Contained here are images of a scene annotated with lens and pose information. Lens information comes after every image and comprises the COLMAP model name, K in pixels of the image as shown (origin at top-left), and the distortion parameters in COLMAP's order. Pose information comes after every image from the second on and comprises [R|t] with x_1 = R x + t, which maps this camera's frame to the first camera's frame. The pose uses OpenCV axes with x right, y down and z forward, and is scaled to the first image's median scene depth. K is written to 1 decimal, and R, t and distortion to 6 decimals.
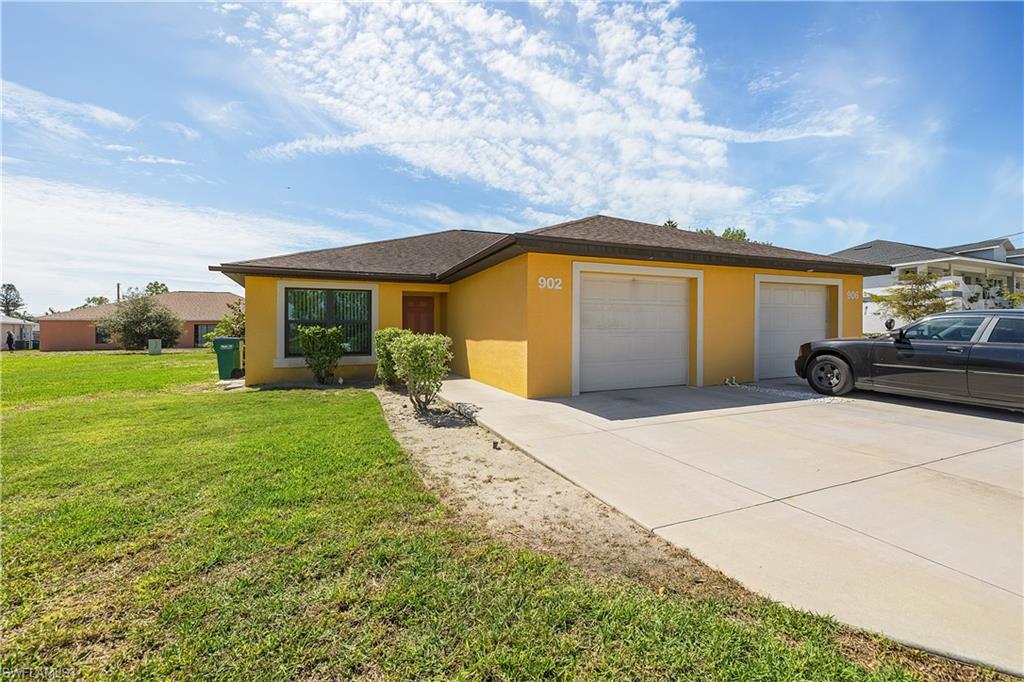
lens RADIAL K [[441.9, 0, 519.4], [0, 441.9, 345.8], [0, 0, 1]] dist [0.003643, -0.000556]
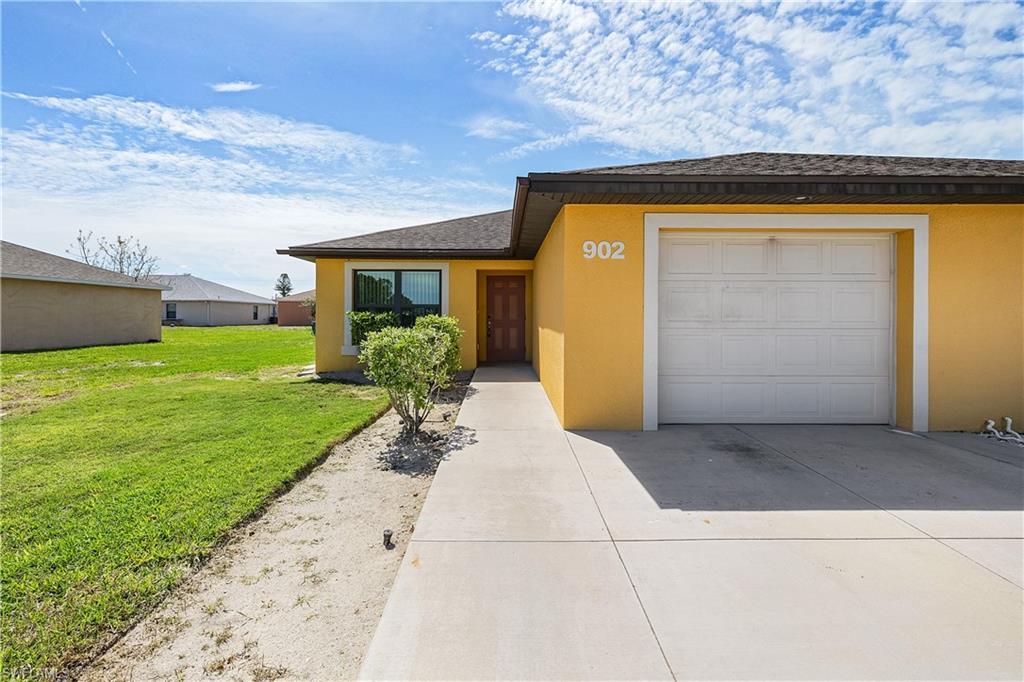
lens RADIAL K [[441.9, 0, 523.1], [0, 441.9, 310.8], [0, 0, 1]] dist [0.003643, -0.000556]
pose [[0.913884, 0.009217, -0.405871, 0.196313], [-0.021873, 0.999408, -0.026555, -0.030856], [0.405386, 0.033146, 0.913544, 0.330333]]
